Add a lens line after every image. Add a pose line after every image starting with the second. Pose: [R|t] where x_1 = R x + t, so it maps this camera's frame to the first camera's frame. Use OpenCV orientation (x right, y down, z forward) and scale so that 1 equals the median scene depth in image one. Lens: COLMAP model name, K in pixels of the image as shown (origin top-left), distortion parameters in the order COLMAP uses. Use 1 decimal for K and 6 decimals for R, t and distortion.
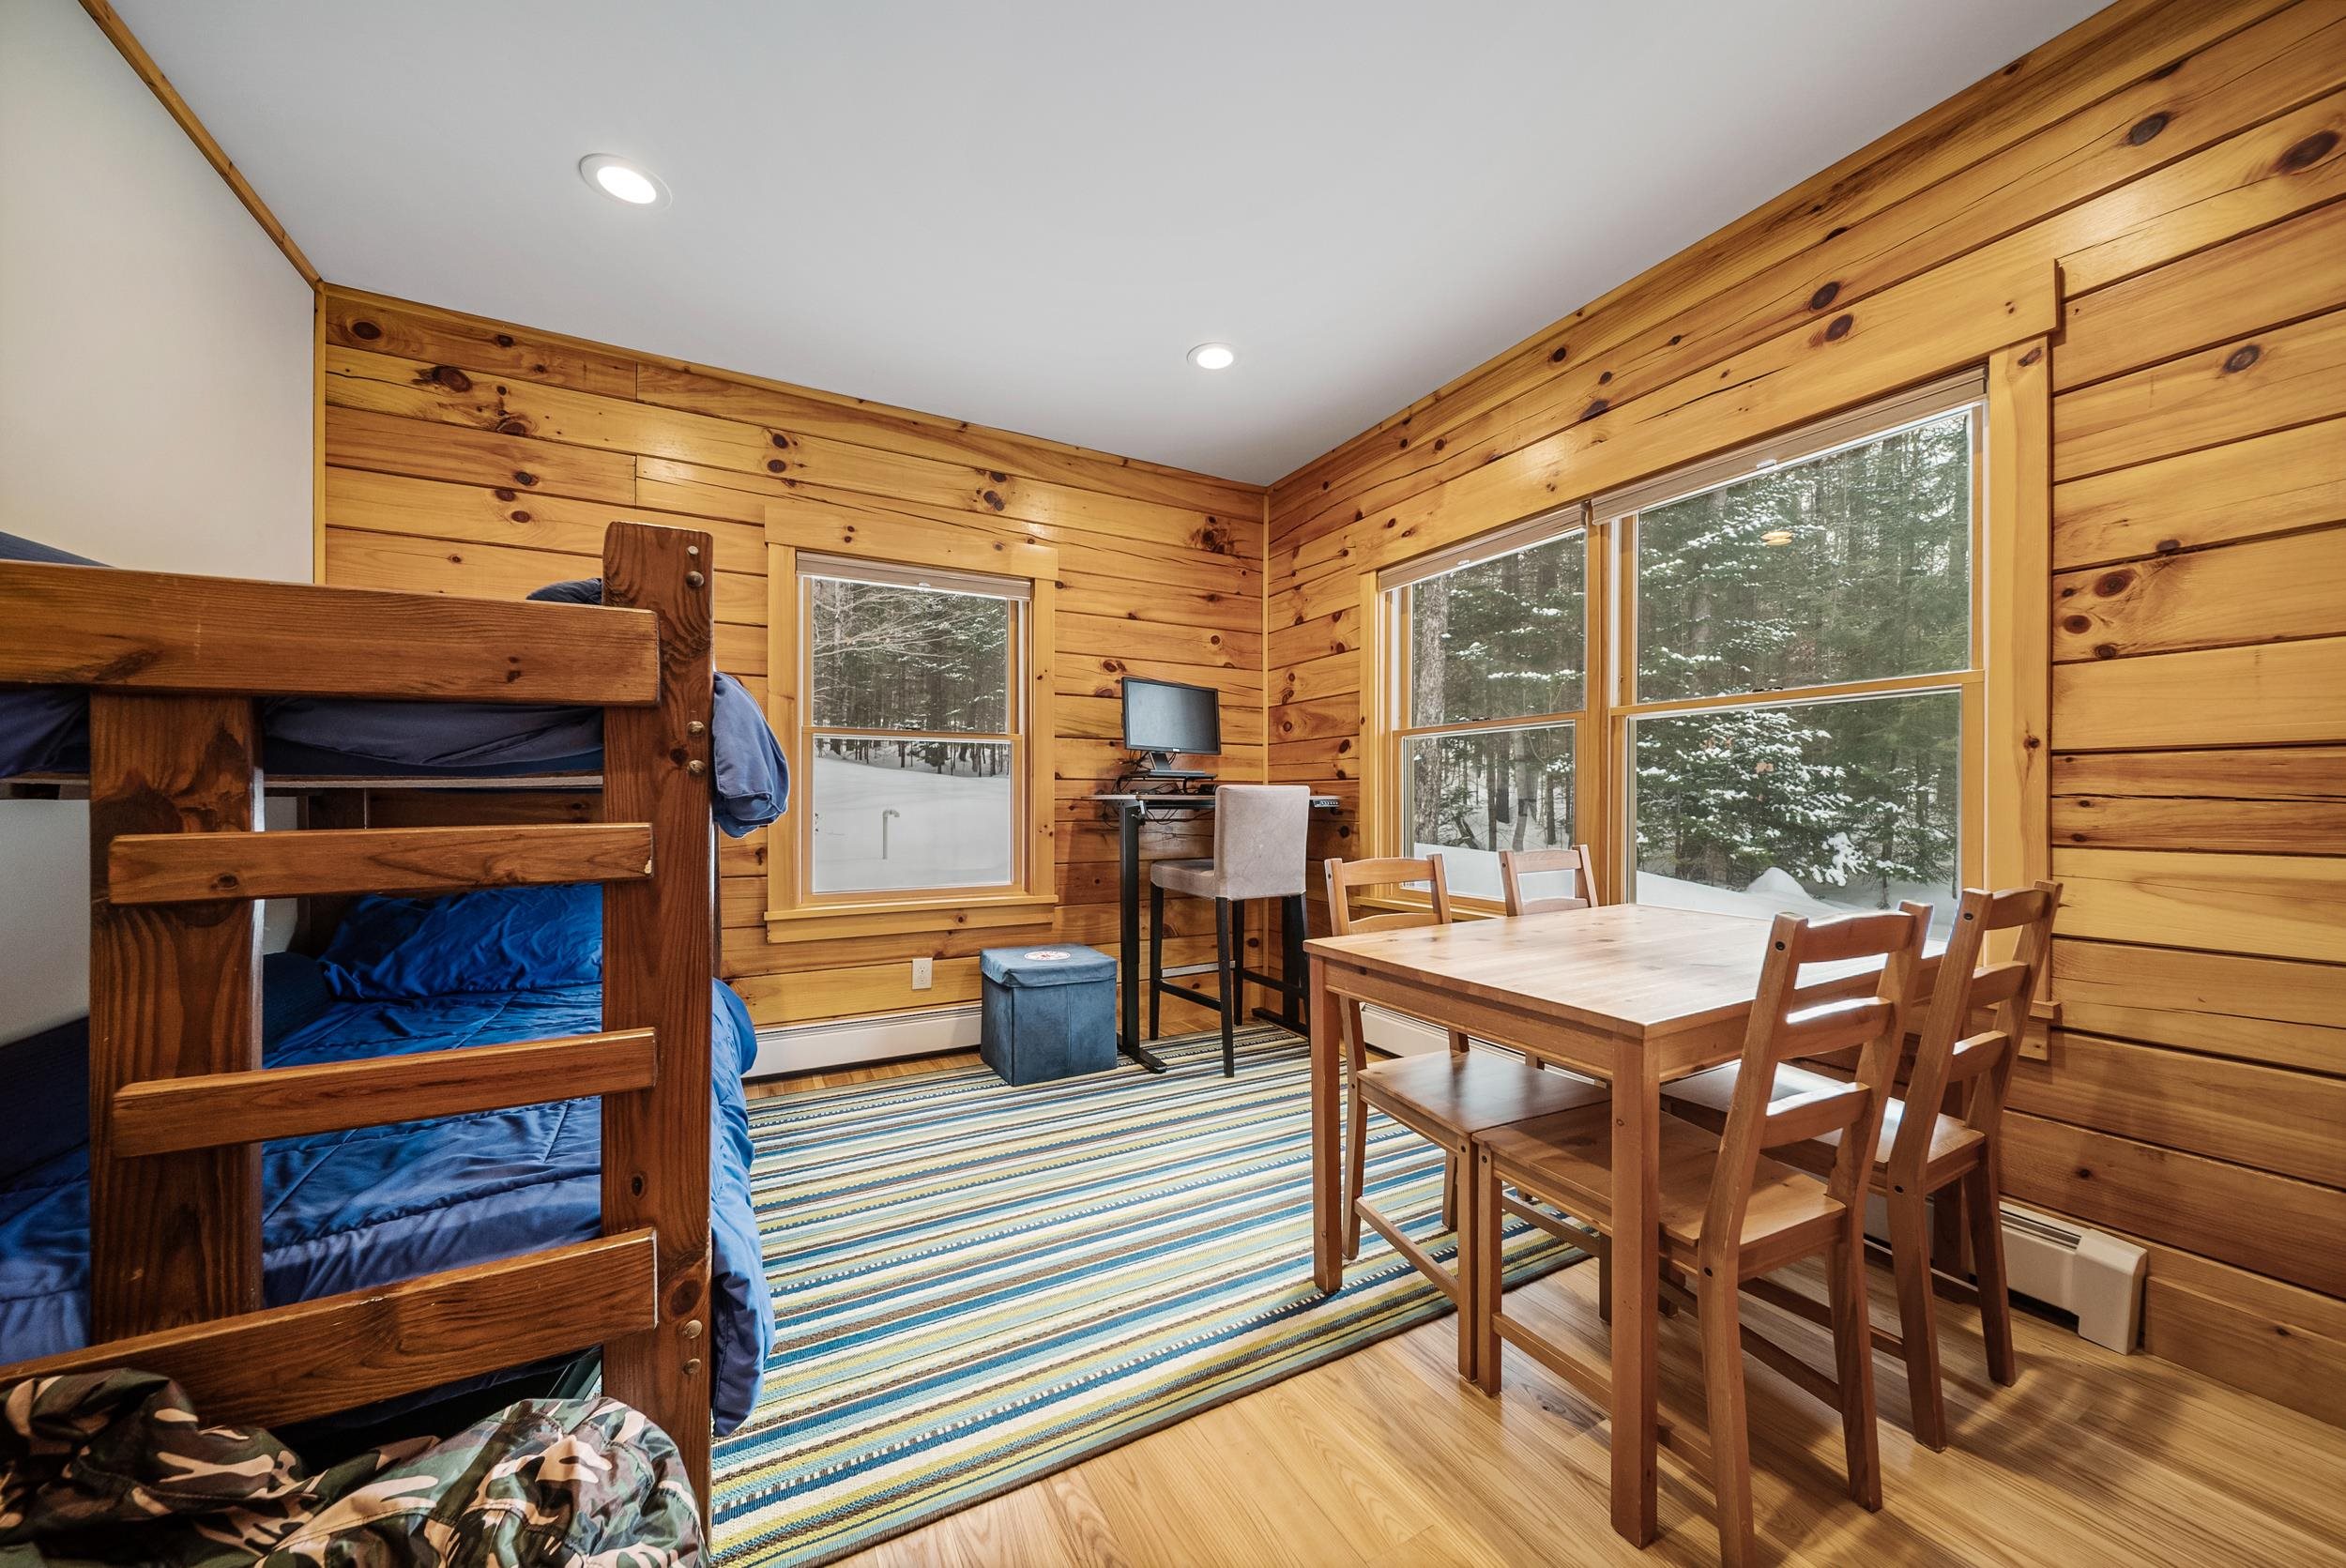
lens RADIAL K [[828.1, 0, 1175.5], [0, 828.1, 790.4], [0, 0, 1]] dist [-0.000177, -0.001470]
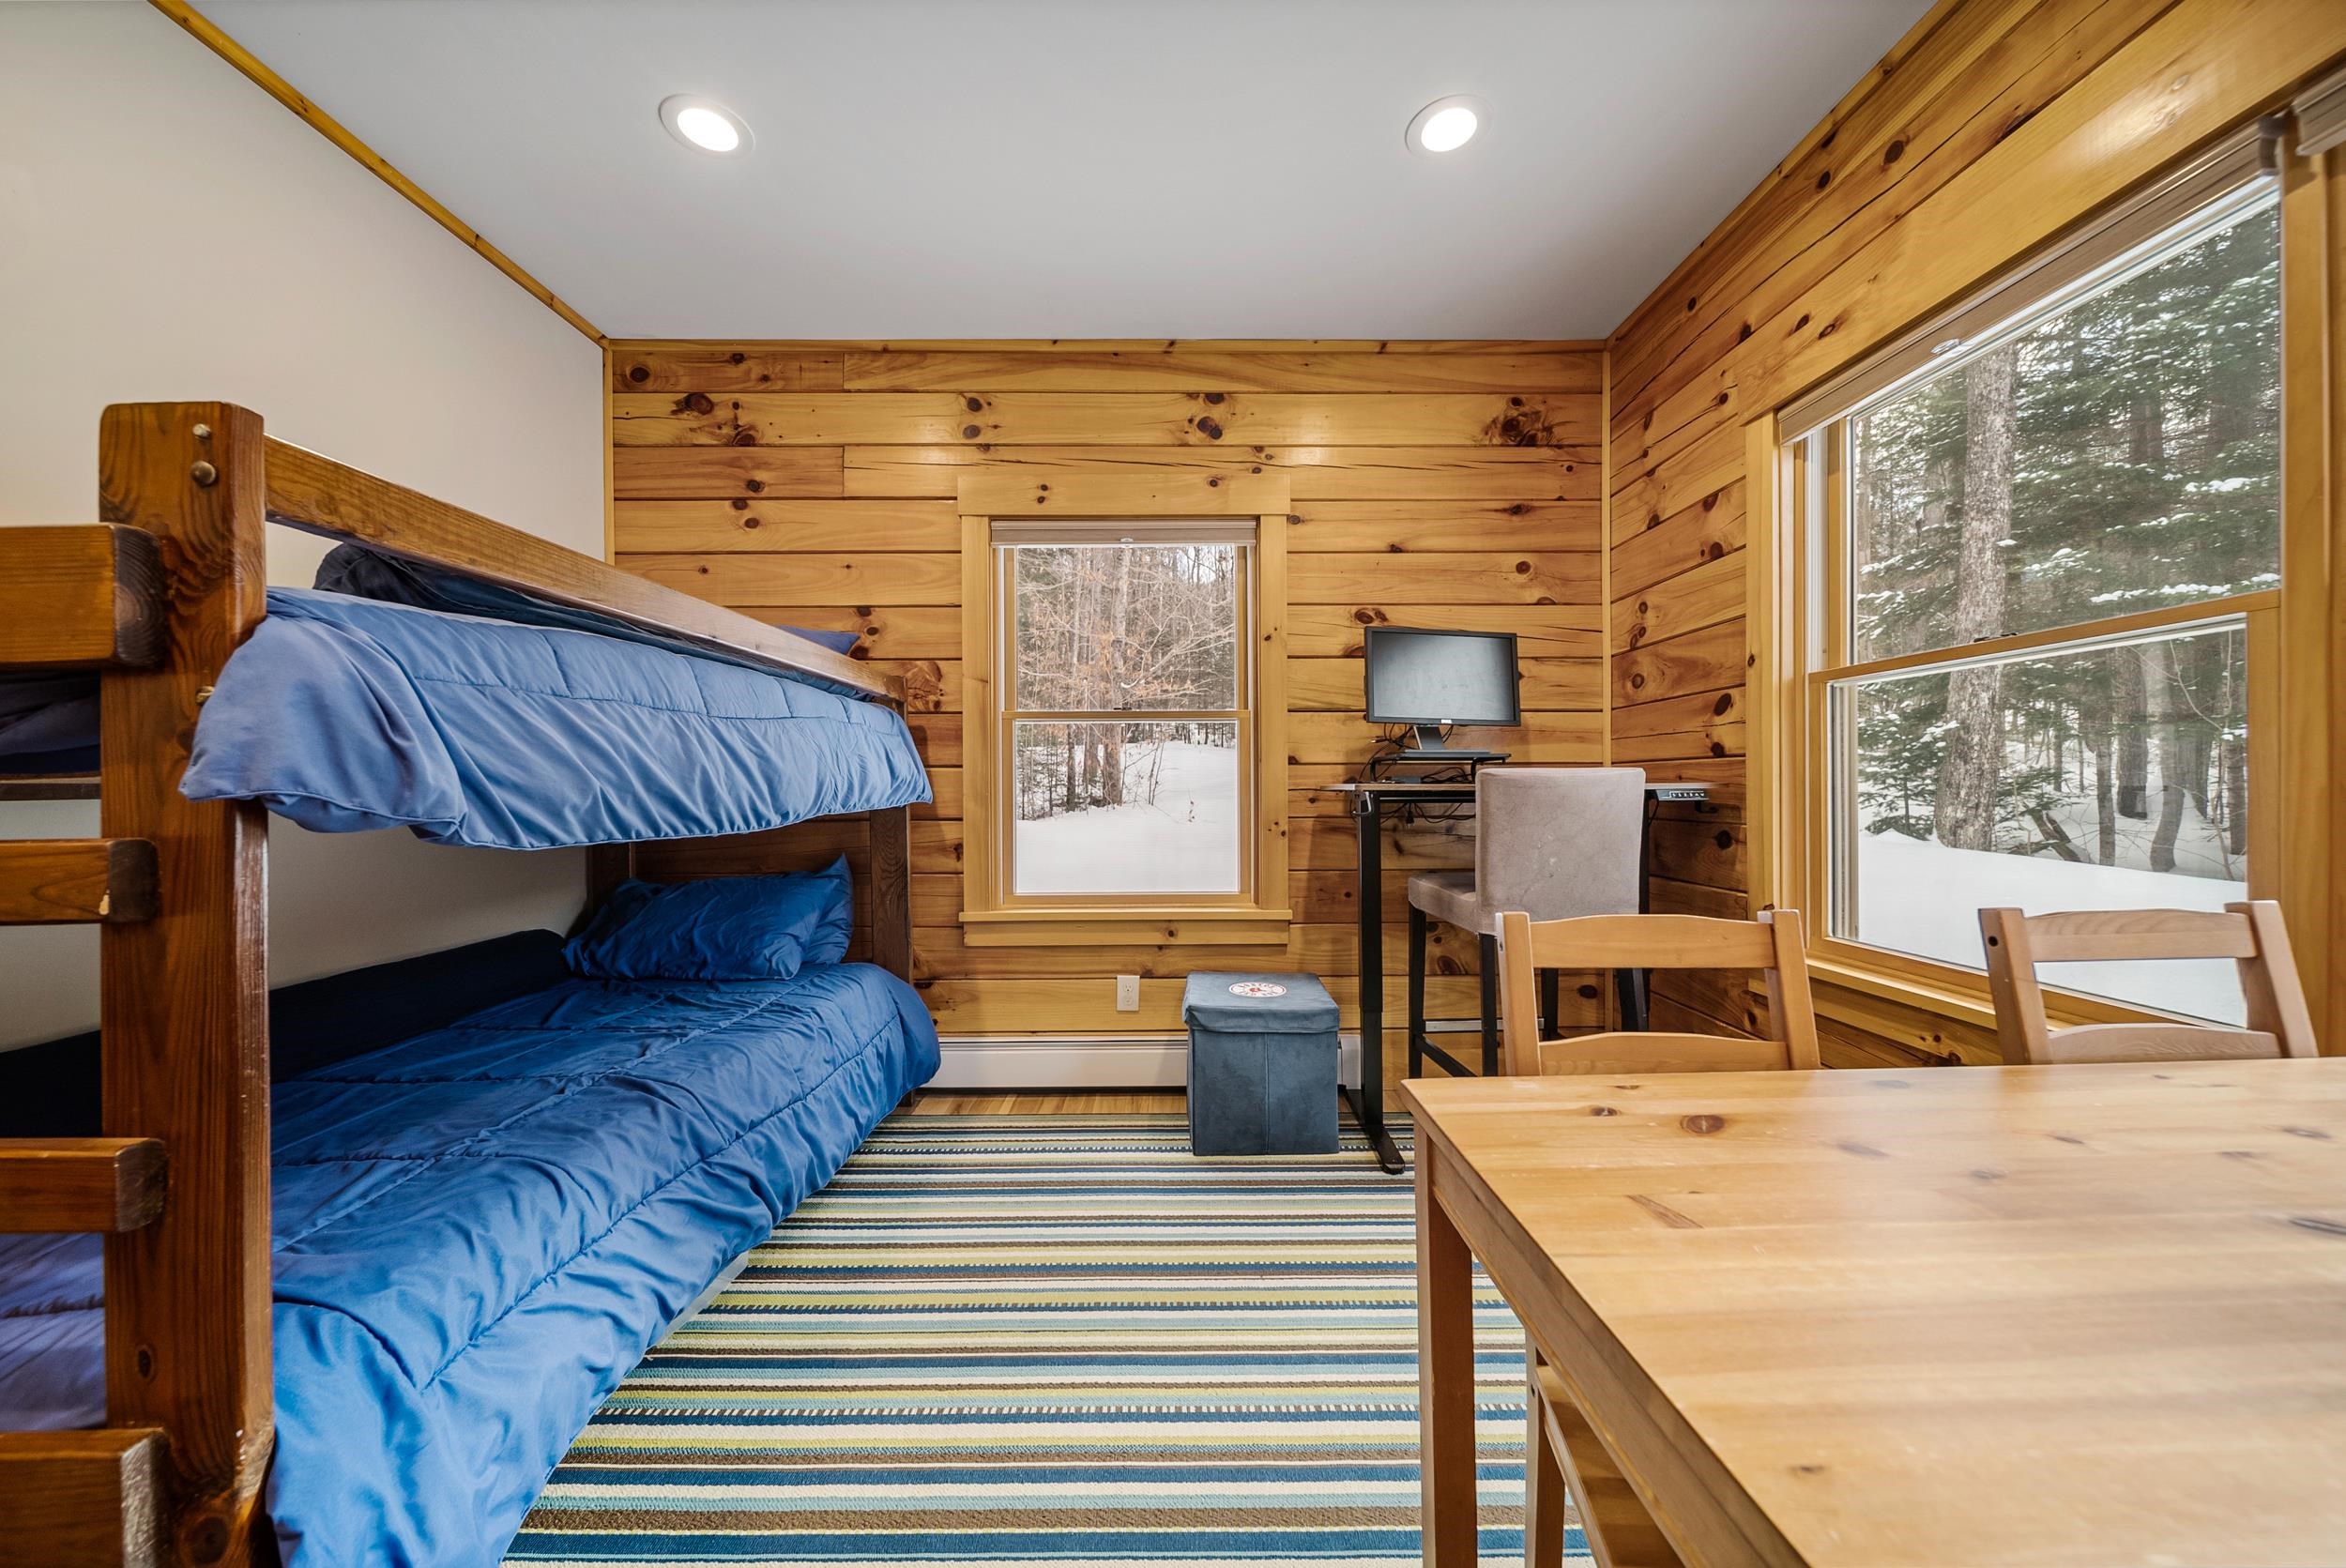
lens RADIAL K [[830.9, 0, 1173.0], [0, 830.9, 784.0], [0, 0, 1]] dist [-0.001320, -0.000471]
pose [[0.882624, -0.006402, -0.470036, 0.150534], [0.010043, 0.999936, 0.005238, -0.000161], [0.469972, -0.009344, 0.882632, 0.277778]]
